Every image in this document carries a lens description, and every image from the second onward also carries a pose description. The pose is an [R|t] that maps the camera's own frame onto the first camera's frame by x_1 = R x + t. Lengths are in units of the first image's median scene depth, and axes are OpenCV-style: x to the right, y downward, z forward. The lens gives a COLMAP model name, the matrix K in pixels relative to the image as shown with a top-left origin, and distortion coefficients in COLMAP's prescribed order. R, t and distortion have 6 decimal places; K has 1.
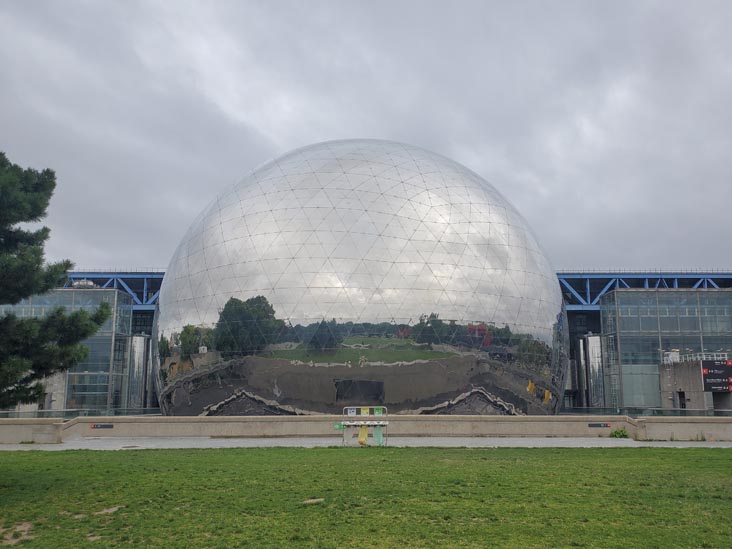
lens RADIAL K [[551.5, 0, 363.8], [0, 551.5, 298.3], [0, 0, 1]] dist [0.161774, -0.000651]
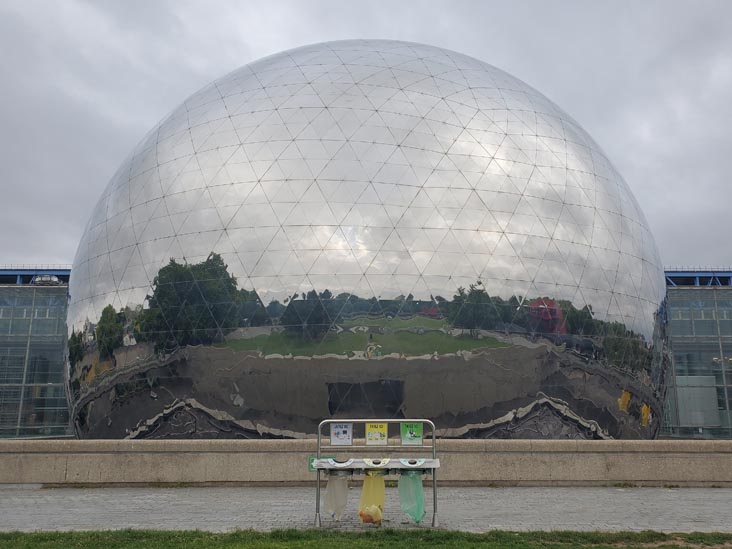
lens RADIAL K [[609.5, 0, 366.0], [0, 609.5, 274.5], [0, 0, 1]] dist [0.047088, -0.000680]
pose [[0.999946, -0.000204, -0.010348, -0.000370], [-0.000351, 0.998562, -0.053607, 0.057131], [0.010344, 0.053607, 0.998509, 0.276100]]
